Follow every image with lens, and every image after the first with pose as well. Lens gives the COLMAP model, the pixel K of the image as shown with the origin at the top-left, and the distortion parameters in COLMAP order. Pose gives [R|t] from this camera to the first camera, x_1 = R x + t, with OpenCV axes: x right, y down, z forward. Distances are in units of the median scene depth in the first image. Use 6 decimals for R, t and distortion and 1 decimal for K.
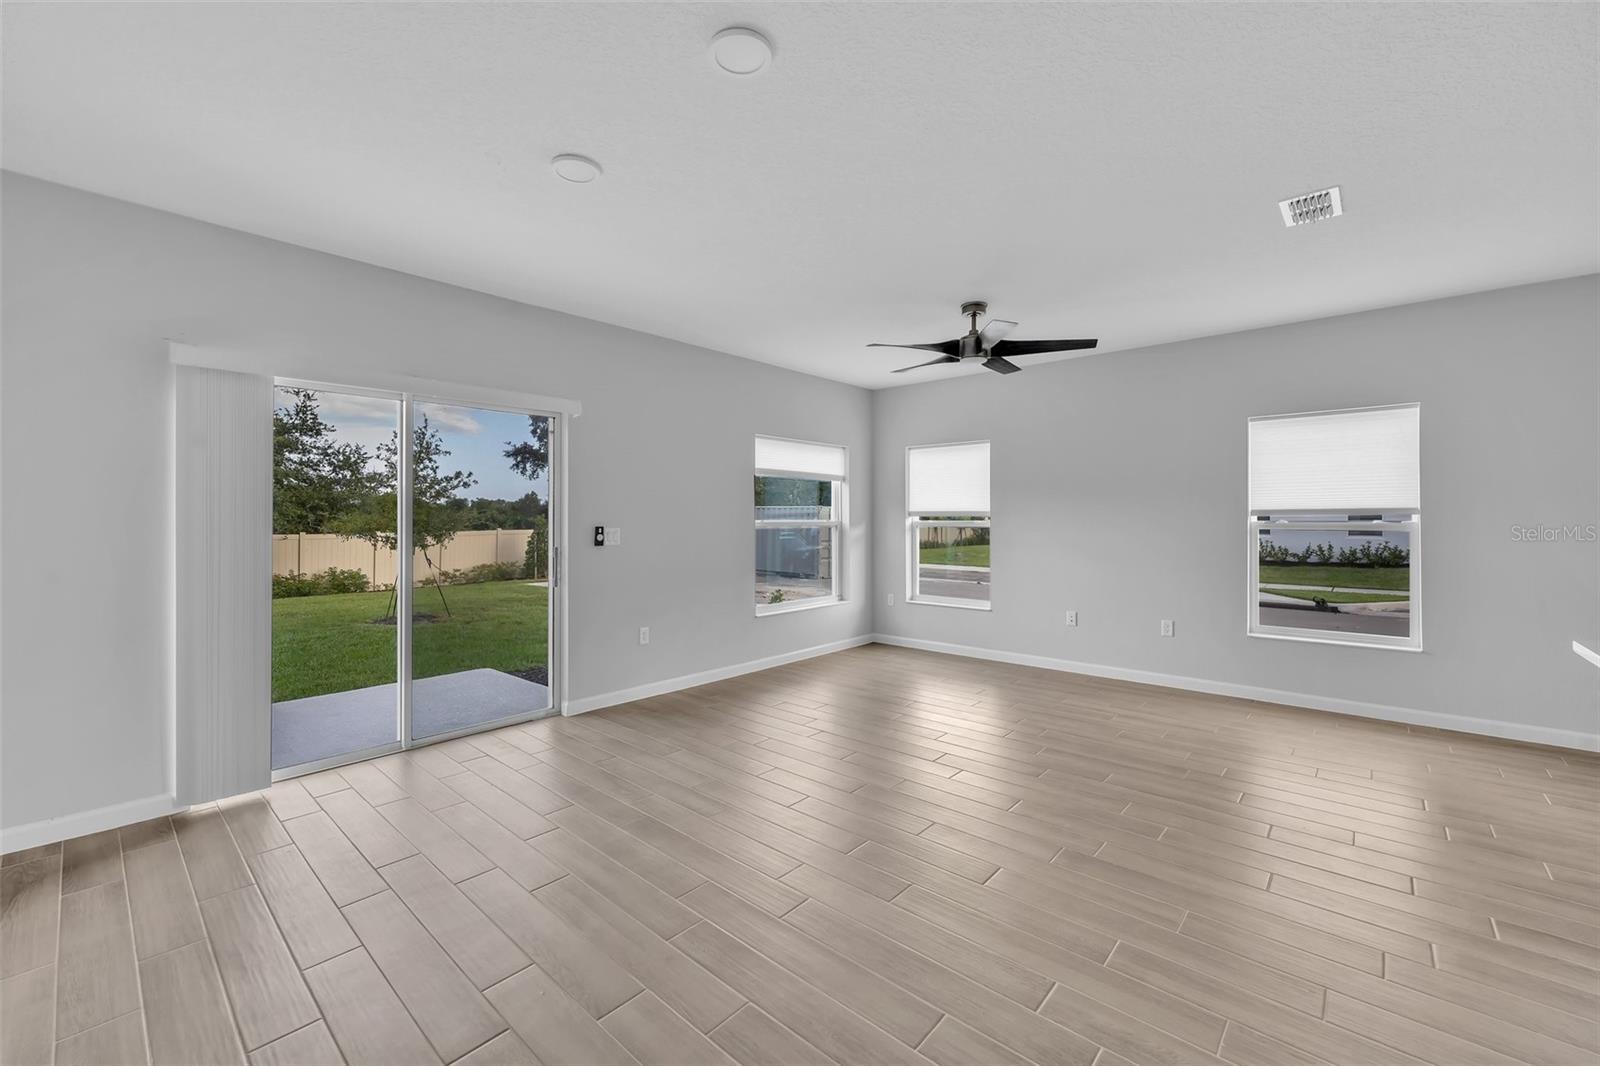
lens RADIAL K [[641.3, 0, 799.8], [0, 641.3, 524.0], [0, 0, 1]] dist [-0.000999, -0.000029]
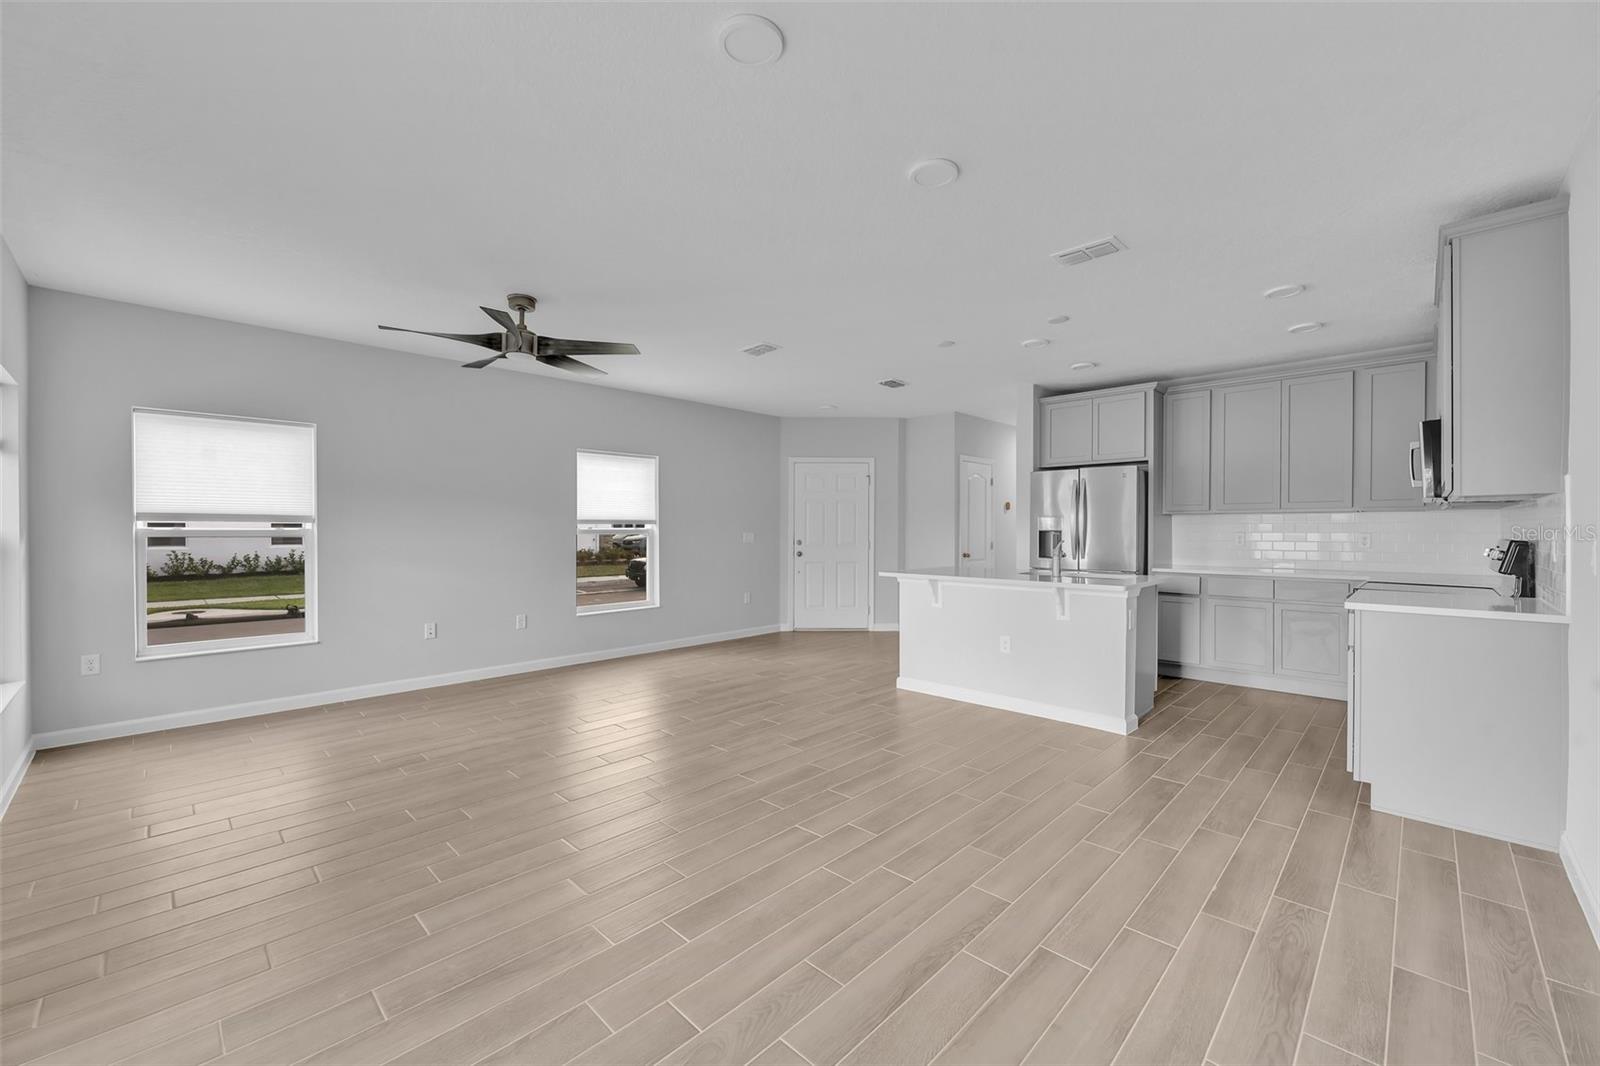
lens RADIAL K [[636.8, 0, 802.8], [0, 636.8, 533.4], [0, 0, 1]] dist [-0.001178, 0.000129]
pose [[0.045894, -0.005017, 0.998934, -0.574412], [0.006731, 0.999966, 0.004713, 0.003086], [-0.998924, 0.006508, 0.045926, 0.478331]]
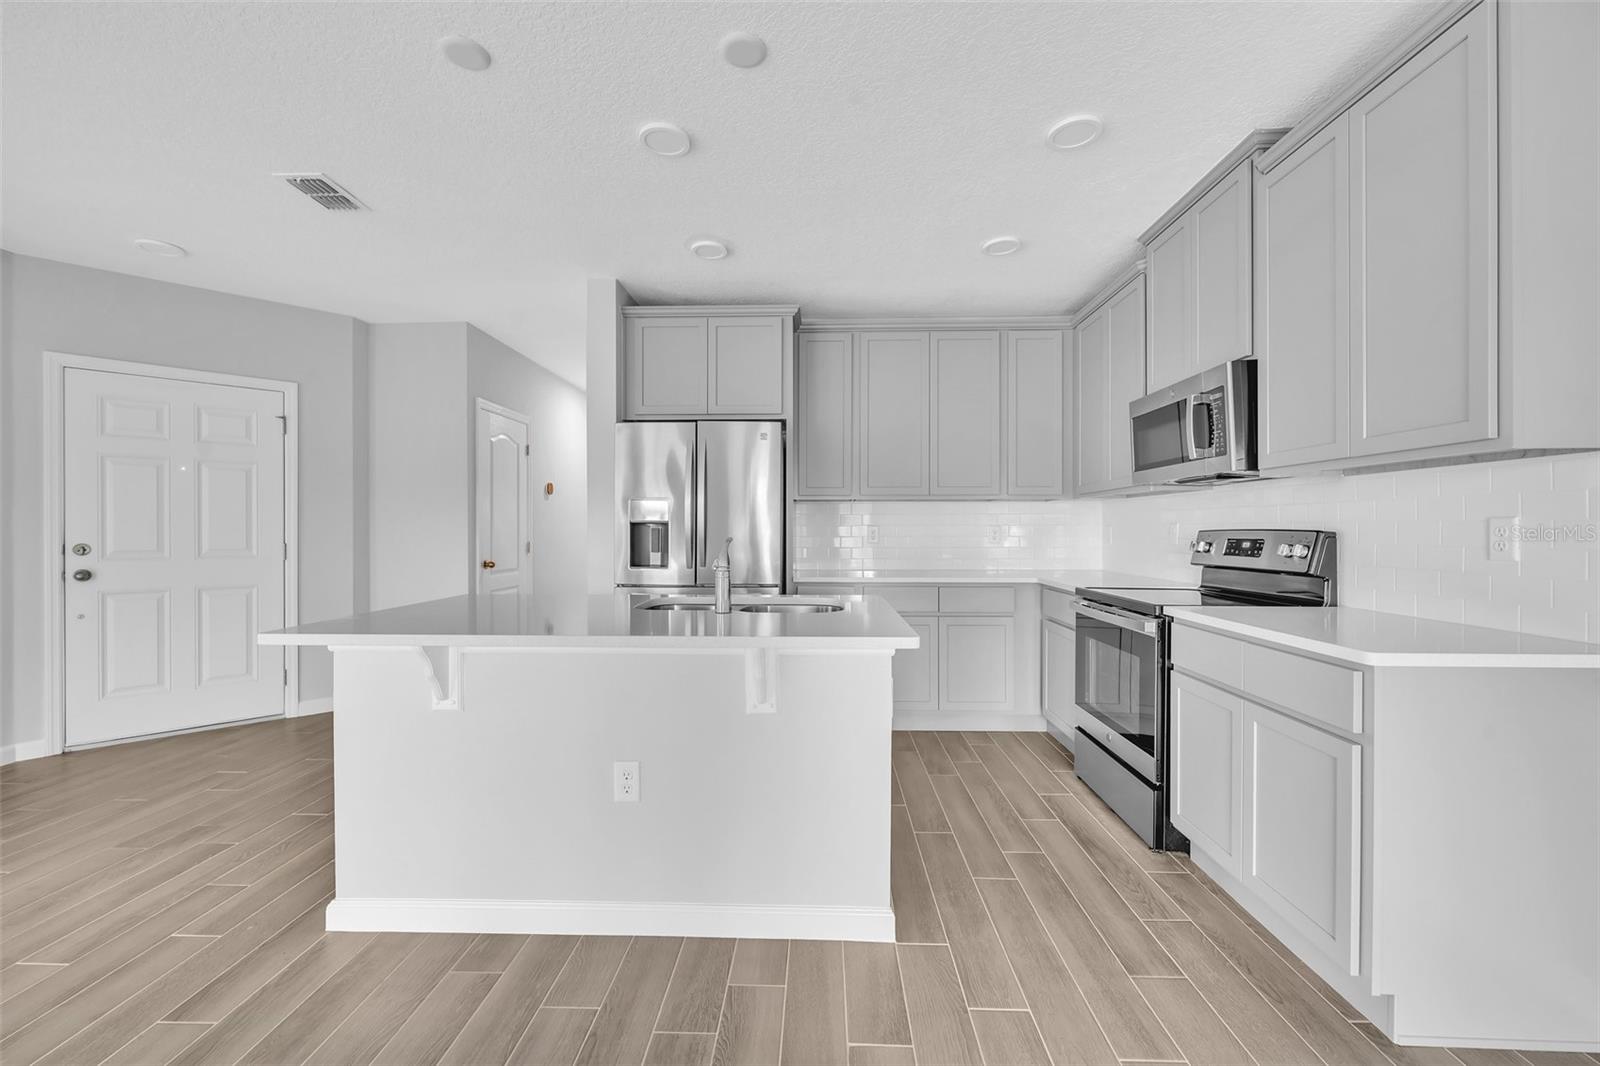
lens RADIAL K [[636.8, 0, 802.8], [0, 636.8, 533.4], [0, 0, 1]] dist [-0.001178, 0.000129]
pose [[-0.640718, -0.005788, 0.767755, 0.004498], [0.006065, 0.999902, 0.012600, 0.011860], [-0.767753, 0.012730, -0.640620, 0.393531]]
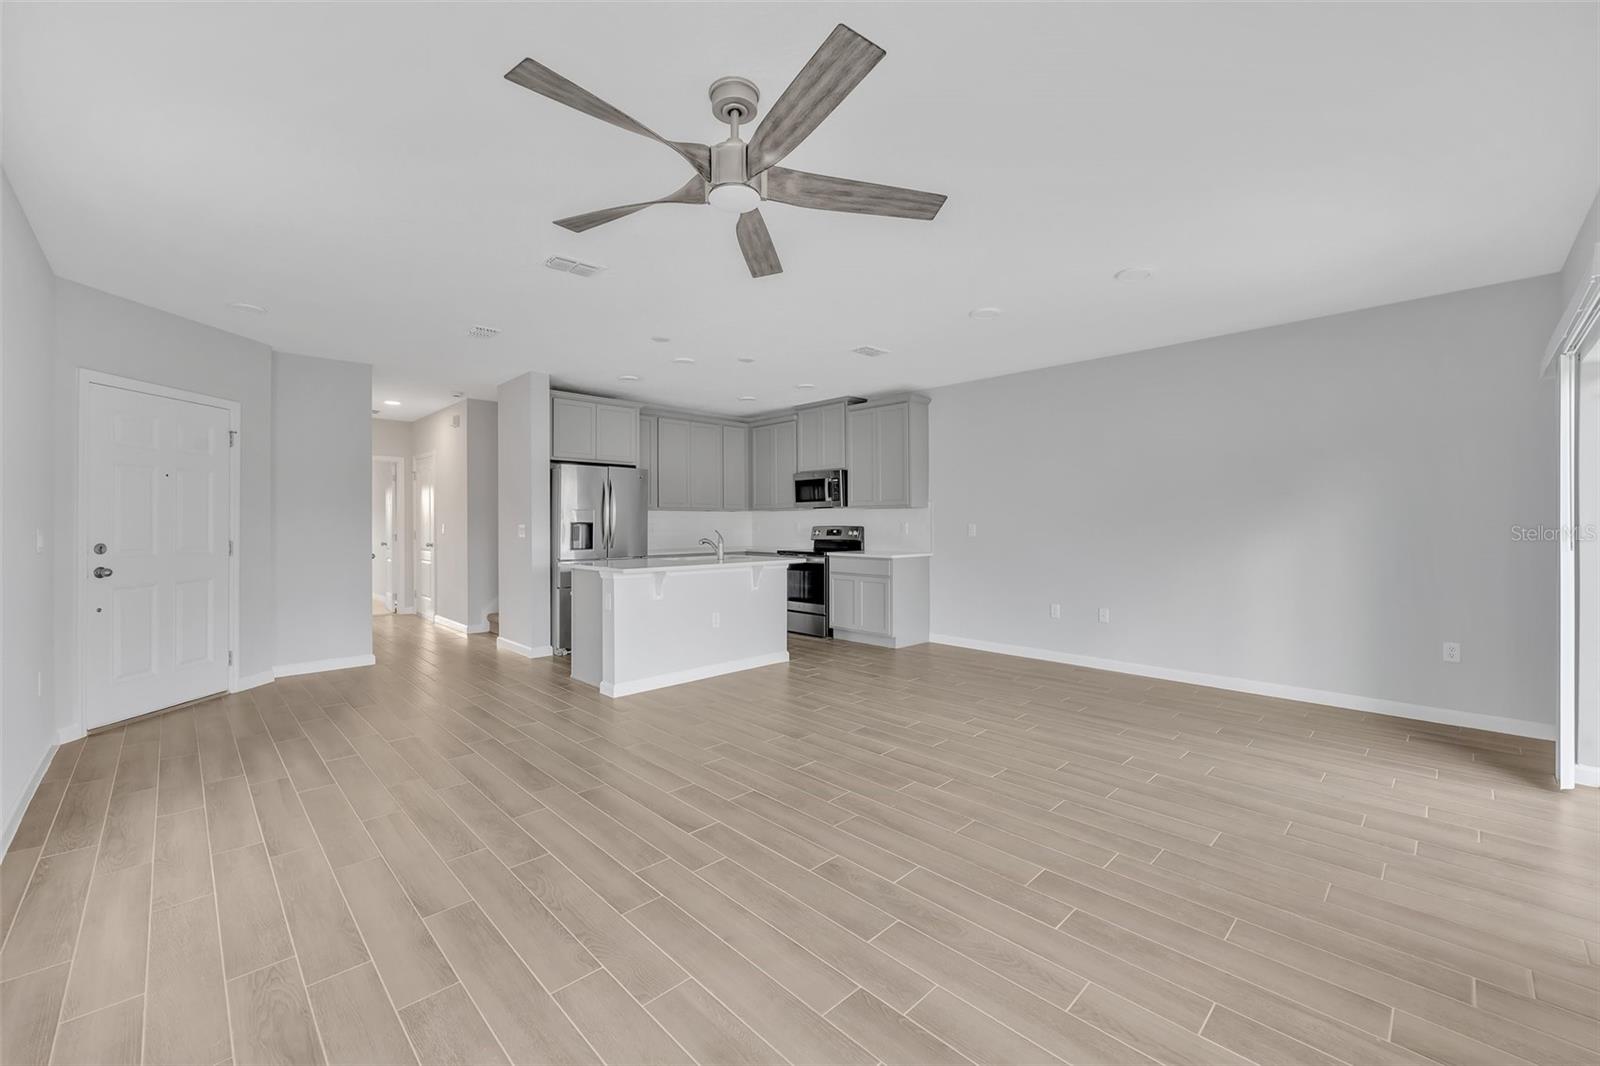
lens RADIAL K [[641.3, 0, 799.8], [0, 641.3, 524.0], [0, 0, 1]] dist [-0.000999, -0.000029]
pose [[-0.997271, 0.002385, 0.073786, 0.160186], [0.003039, 0.999957, 0.008749, -0.001132], [-0.073762, 0.008949, -0.997236, 1.324719]]
